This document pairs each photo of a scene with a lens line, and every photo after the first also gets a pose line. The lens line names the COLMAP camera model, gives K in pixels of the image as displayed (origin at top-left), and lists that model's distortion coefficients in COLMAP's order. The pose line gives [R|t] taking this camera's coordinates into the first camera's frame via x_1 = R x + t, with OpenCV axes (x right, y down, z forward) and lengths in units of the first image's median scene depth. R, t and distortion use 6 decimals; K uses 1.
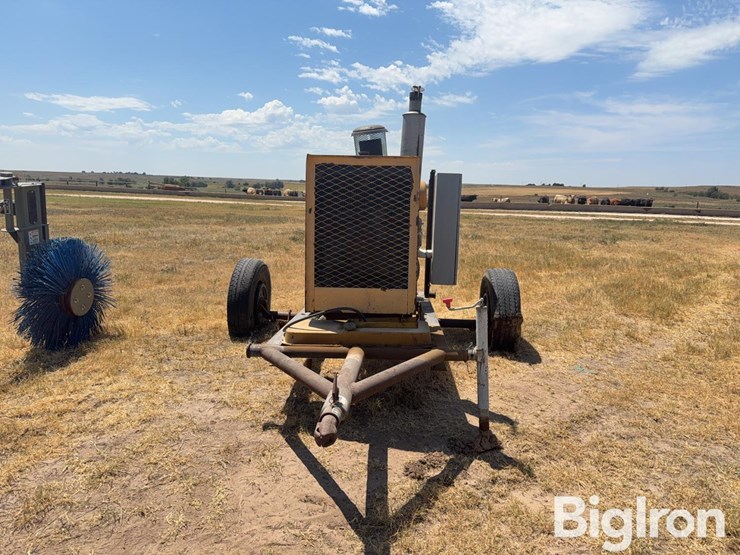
lens RADIAL K [[522.9, 0, 375.6], [0, 522.9, 278.6], [0, 0, 1]] dist [0.041523, -0.063152]
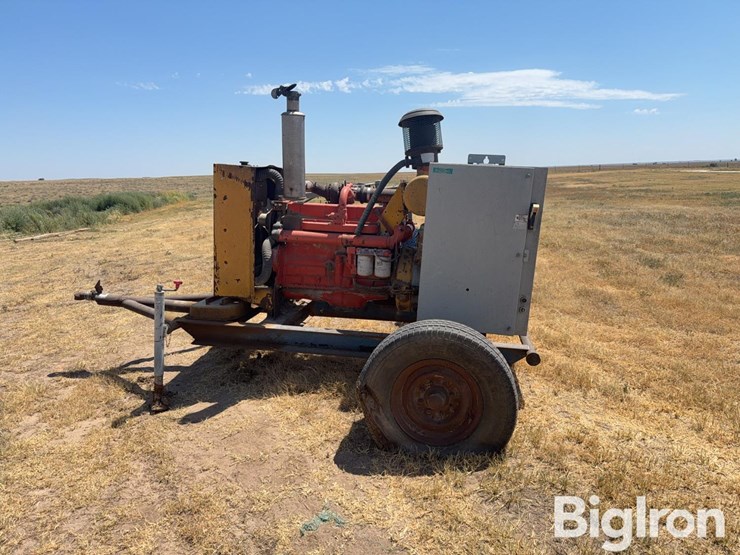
lens RADIAL K [[522.9, 0, 381.3], [0, 522.9, 283.1], [0, 0, 1]] dist [0.041523, -0.063152]
pose [[-0.108221, 0.178098, -0.978044, 1.074059], [-0.146809, 0.970172, 0.192909, -0.220262], [0.983227, 0.164462, -0.078846, 1.297012]]
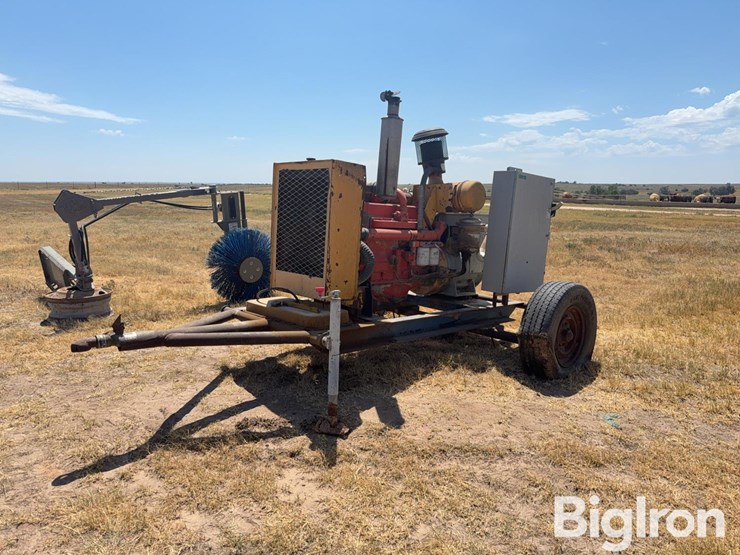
lens RADIAL K [[522.9, 0, 368.6], [0, 522.9, 276.3], [0, 0, 1]] dist [0.041523, -0.063152]
pose [[0.714699, 0.093824, -0.693111, 0.800626], [-0.107347, 0.993935, 0.023855, -0.018788], [0.691146, 0.057354, 0.720436, 0.230185]]
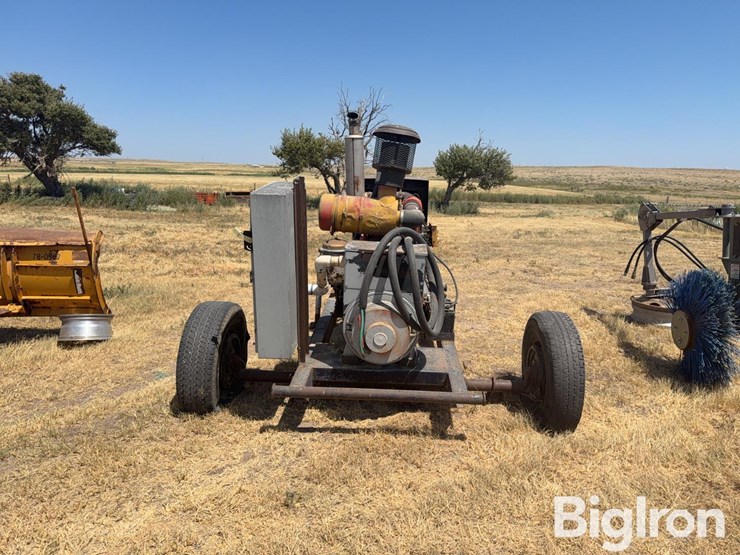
lens RADIAL K [[522.9, 0, 367.9], [0, 522.9, 275.7], [0, 0, 1]] dist [0.041523, -0.063152]
pose [[-0.998926, -0.046331, -0.000302, 0.032521], [-0.043278, 0.930730, 0.363138, -0.457828], [-0.016543, 0.362761, -0.931735, 2.246345]]
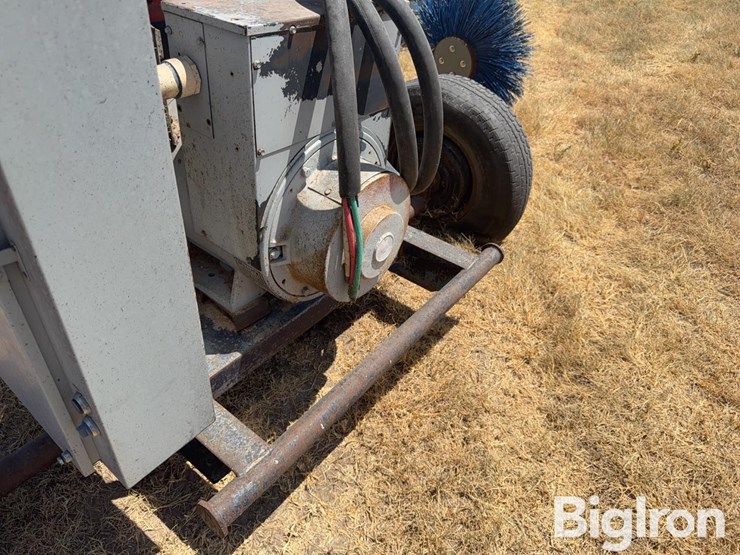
lens RADIAL K [[522.9, 0, 357.5], [0, 522.9, 279.2], [0, 0, 1]] dist [0.041523, -0.063152]
pose [[-0.586677, 0.459910, -0.666553, 0.269313], [-0.161527, 0.740091, 0.652821, -0.266899], [0.793548, 0.490661, -0.359906, 1.611683]]
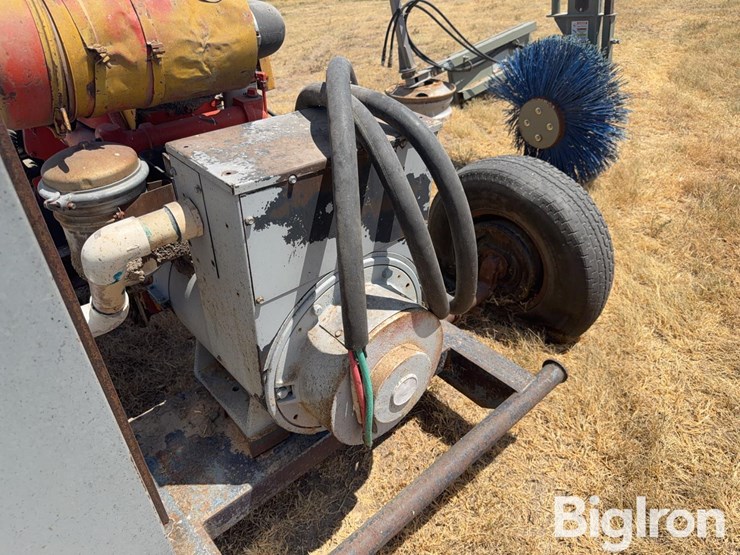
lens RADIAL K [[522.9, 0, 364.7], [0, 522.9, 280.9], [0, 0, 1]] dist [0.041523, -0.063152]
pose [[-0.714428, 0.398925, -0.574849, 0.183899], [-0.085923, 0.765319, 0.637891, -0.305179], [0.694413, 0.505119, -0.512489, 1.599354]]
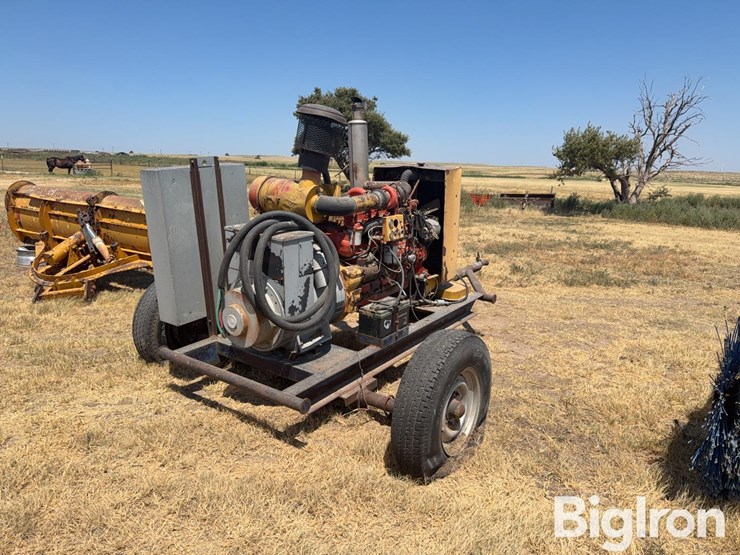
lens RADIAL K [[522.9, 0, 372.9], [0, 522.9, 278.4], [0, 0, 1]] dist [0.041523, -0.063152]
pose [[-0.836957, -0.165199, 0.521740, -0.614825], [0.041718, 0.931319, 0.361807, -0.411357], [-0.545677, 0.324583, -0.772582, 1.992875]]
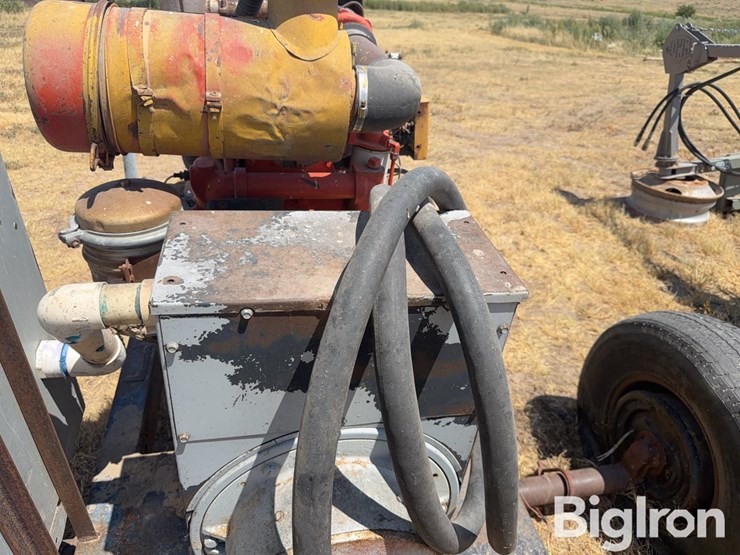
lens RADIAL K [[522.9, 0, 366.9], [0, 522.9, 275.3], [0, 0, 1]] dist [0.041523, -0.063152]
pose [[-0.965155, 0.059714, -0.254773, 0.047694], [-0.118173, 0.769217, 0.627965, -0.308879], [0.233475, 0.636191, -0.735357, 1.556541]]
